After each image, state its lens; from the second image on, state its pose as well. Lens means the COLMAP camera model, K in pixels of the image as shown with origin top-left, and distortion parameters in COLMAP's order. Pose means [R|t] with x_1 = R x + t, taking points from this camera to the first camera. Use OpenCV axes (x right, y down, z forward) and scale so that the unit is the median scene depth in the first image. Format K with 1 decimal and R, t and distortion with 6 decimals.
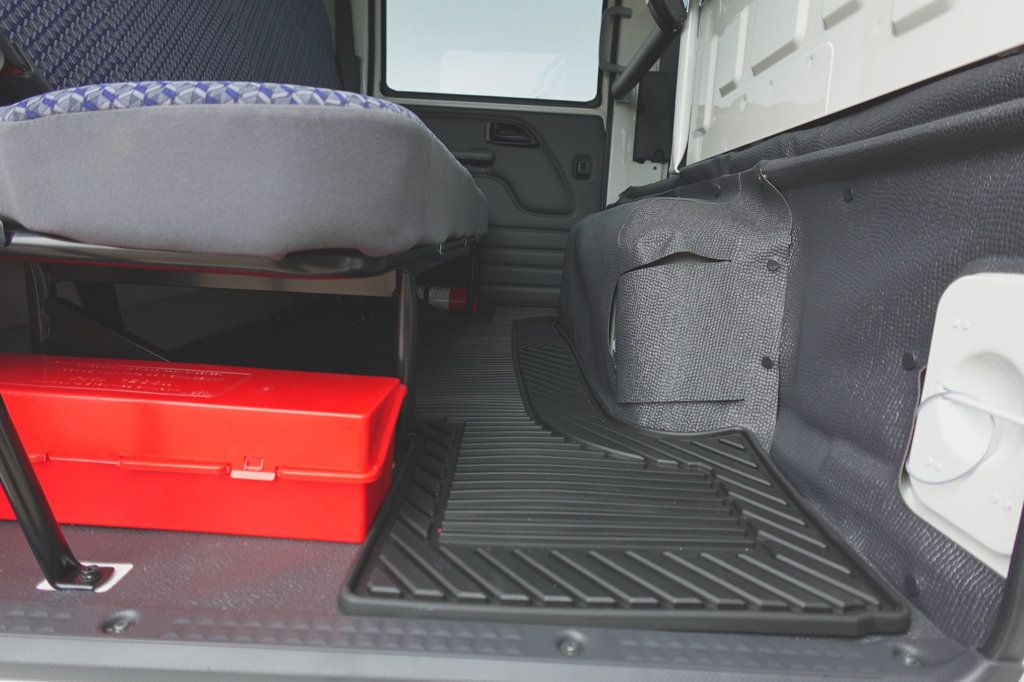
lens RADIAL K [[579.7, 0, 507.5], [0, 579.7, 342.0], [0, 0, 1]] dist [0.001097, 0.002255]
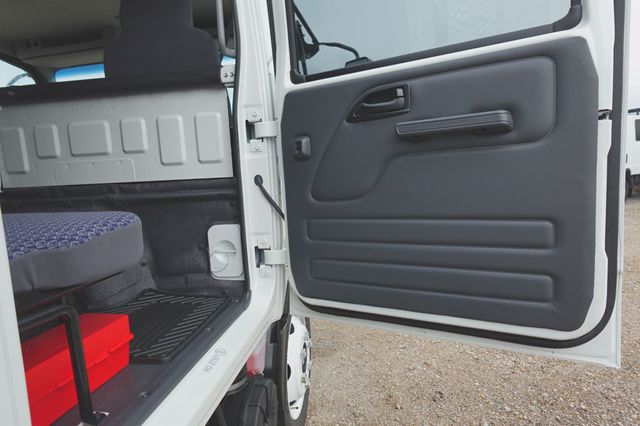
lens RADIAL K [[362.3, 0, 323.7], [0, 362.3, 213.0], [0, 0, 1]] dist [0.001097, 0.002255]
pose [[0.122908, -0.165789, 0.978472, -0.998606], [0.241371, 0.961336, 0.132566, -0.199578], [-0.962618, 0.219881, 0.158173, -0.183145]]
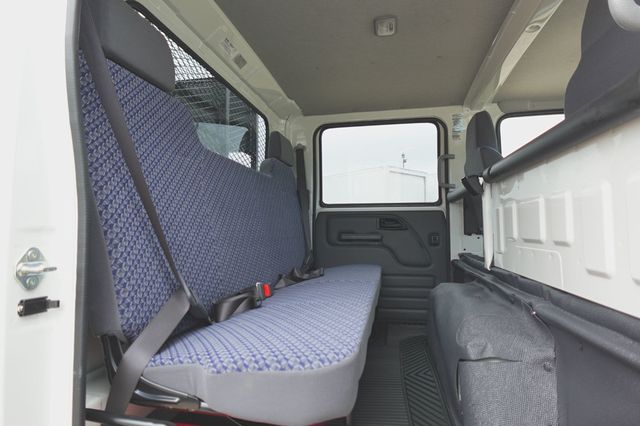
lens RADIAL K [[362.3, 0, 318.4], [0, 362.3, 212.7], [0, 0, 1]] dist [0.001097, 0.002255]
pose [[0.979840, -0.060863, -0.190285, 0.002158], [0.013874, 0.970896, -0.239100, -0.294959], [0.199299, 0.231639, 0.952167, -0.290225]]
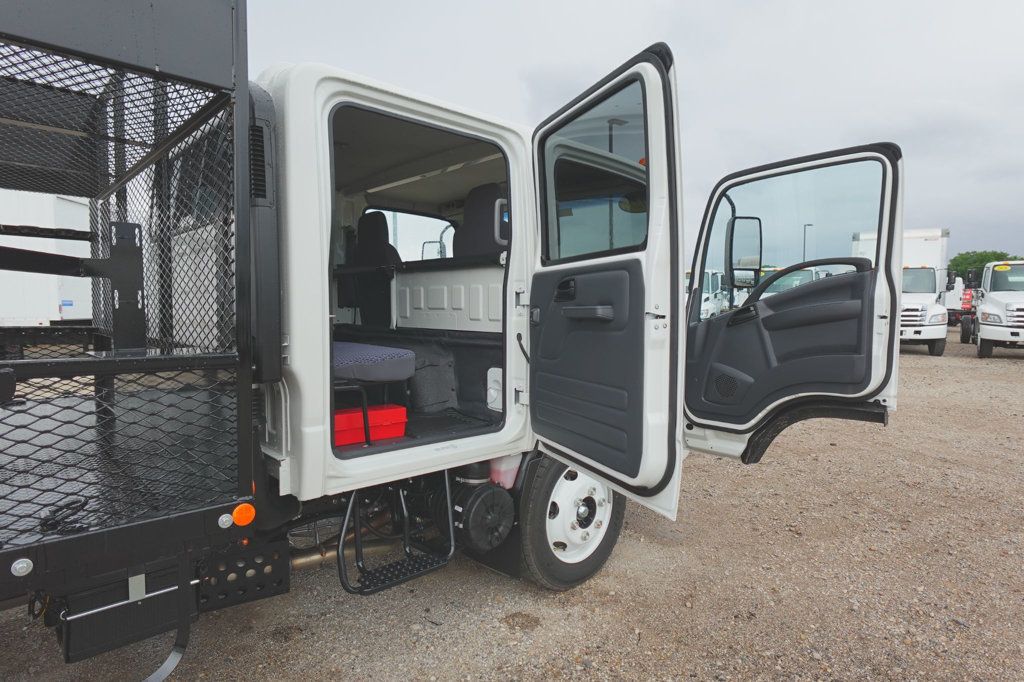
lens RADIAL K [[579.7, 0, 513.0], [0, 579.7, 342.8], [0, 0, 1]] dist [0.001097, 0.002255]
pose [[0.722670, -0.084666, 0.685989, -1.687727], [0.156376, 0.986763, -0.042950, -0.040069], [-0.673272, 0.138310, 0.726344, -1.915602]]
